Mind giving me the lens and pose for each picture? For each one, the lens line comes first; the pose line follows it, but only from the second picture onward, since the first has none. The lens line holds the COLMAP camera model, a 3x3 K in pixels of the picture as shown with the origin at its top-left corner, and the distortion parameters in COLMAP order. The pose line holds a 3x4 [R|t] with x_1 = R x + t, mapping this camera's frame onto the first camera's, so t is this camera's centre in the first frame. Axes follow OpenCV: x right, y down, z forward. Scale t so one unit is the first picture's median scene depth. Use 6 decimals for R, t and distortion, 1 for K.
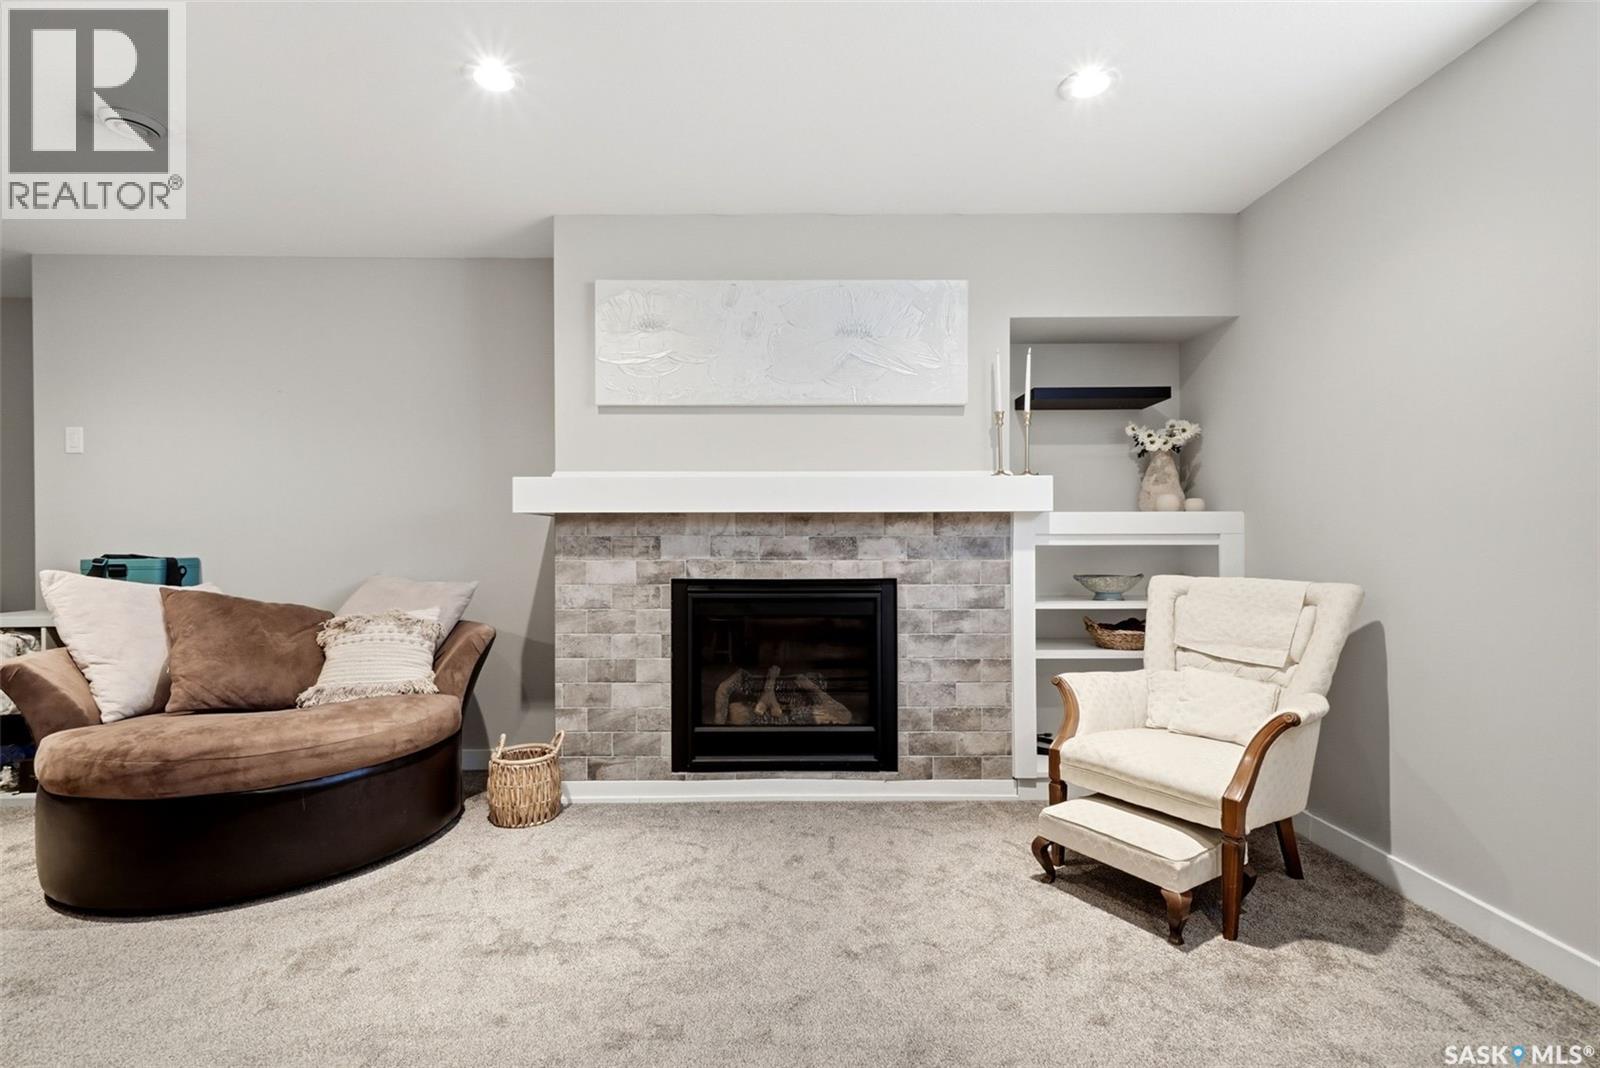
lens RADIAL K [[767.2, 0, 799.9], [0, 767.2, 535.3], [0, 0, 1]] dist [0.015255, -0.000013]
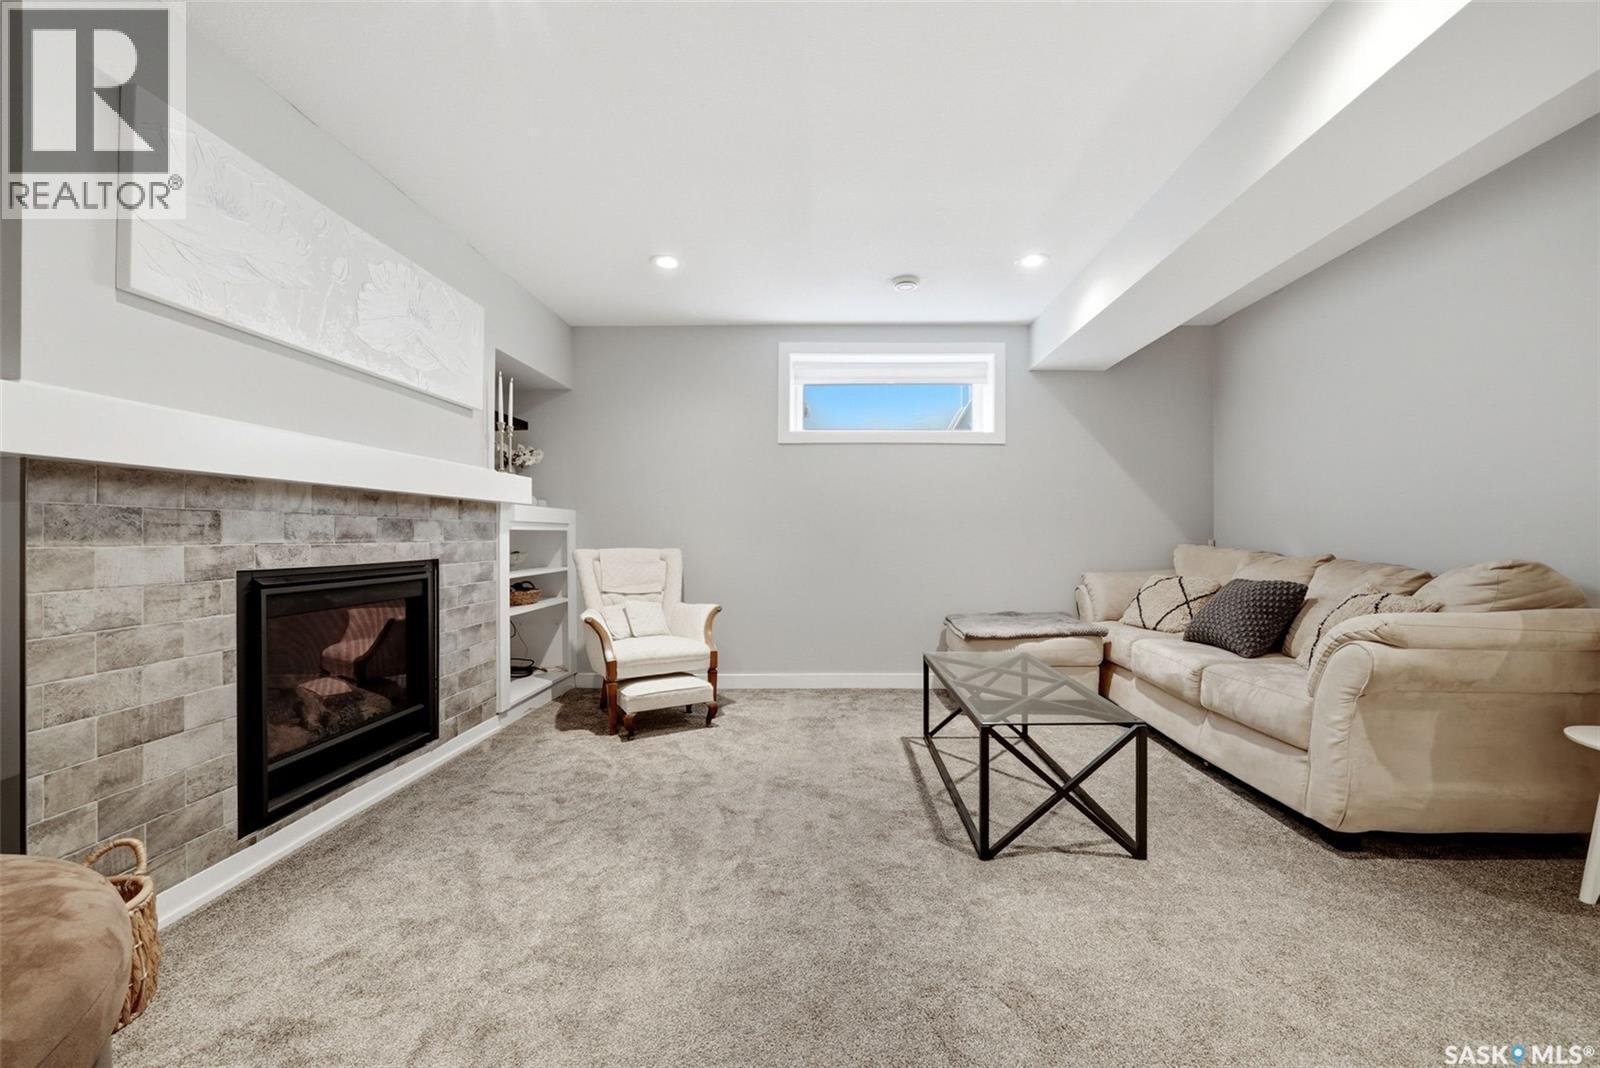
lens RADIAL K [[660.0, 0, 801.7], [0, 660.0, 535.6], [0, 0, 1]] dist [-0.004969, -0.000389]
pose [[0.022356, 0.002360, 0.999747, -0.768797], [-0.003503, 0.999991, -0.002283, 0.023580], [-0.999744, -0.003451, 0.022364, 0.463302]]
